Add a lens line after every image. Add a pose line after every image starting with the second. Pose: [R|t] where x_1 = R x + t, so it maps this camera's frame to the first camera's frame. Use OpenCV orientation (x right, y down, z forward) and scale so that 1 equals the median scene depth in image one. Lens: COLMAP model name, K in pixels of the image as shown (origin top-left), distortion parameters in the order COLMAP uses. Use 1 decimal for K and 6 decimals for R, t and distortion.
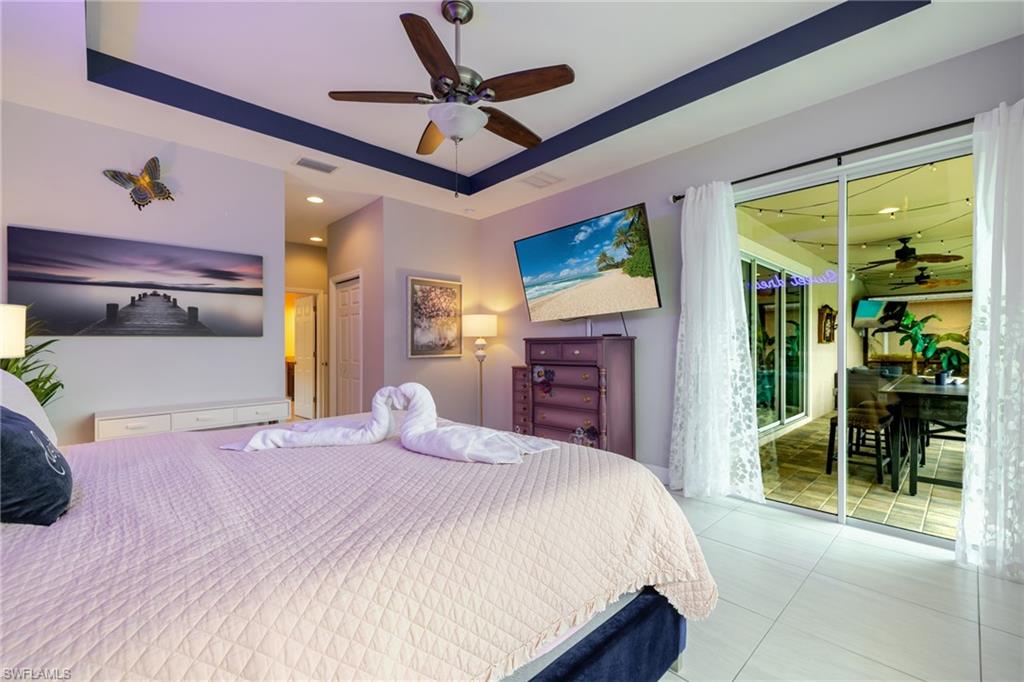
lens RADIAL K [[429.0, 0, 516.1], [0, 429.0, 349.1], [0, 0, 1]] dist [0.030367, 0.000543]
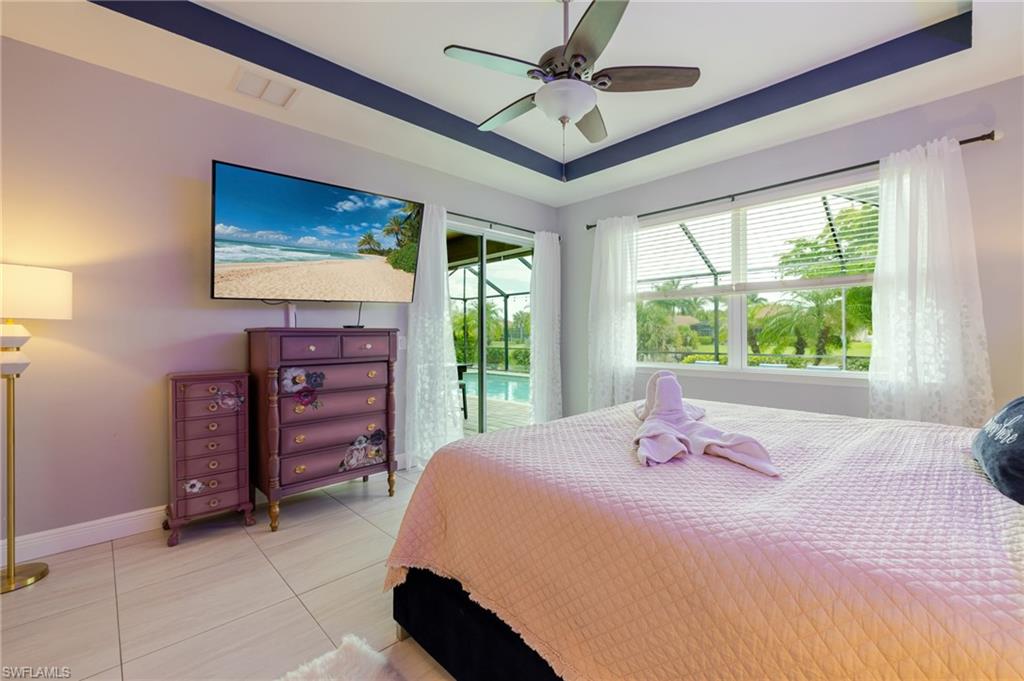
lens RADIAL K [[429.0, 0, 501.9], [0, 429.0, 342.6], [0, 0, 1]] dist [0.030367, 0.000543]
pose [[0.011945, -0.008204, 0.999895, -0.656647], [0.016372, 0.999834, 0.008008, -0.001726], [-0.999795, 0.016274, 0.012078, 0.682845]]
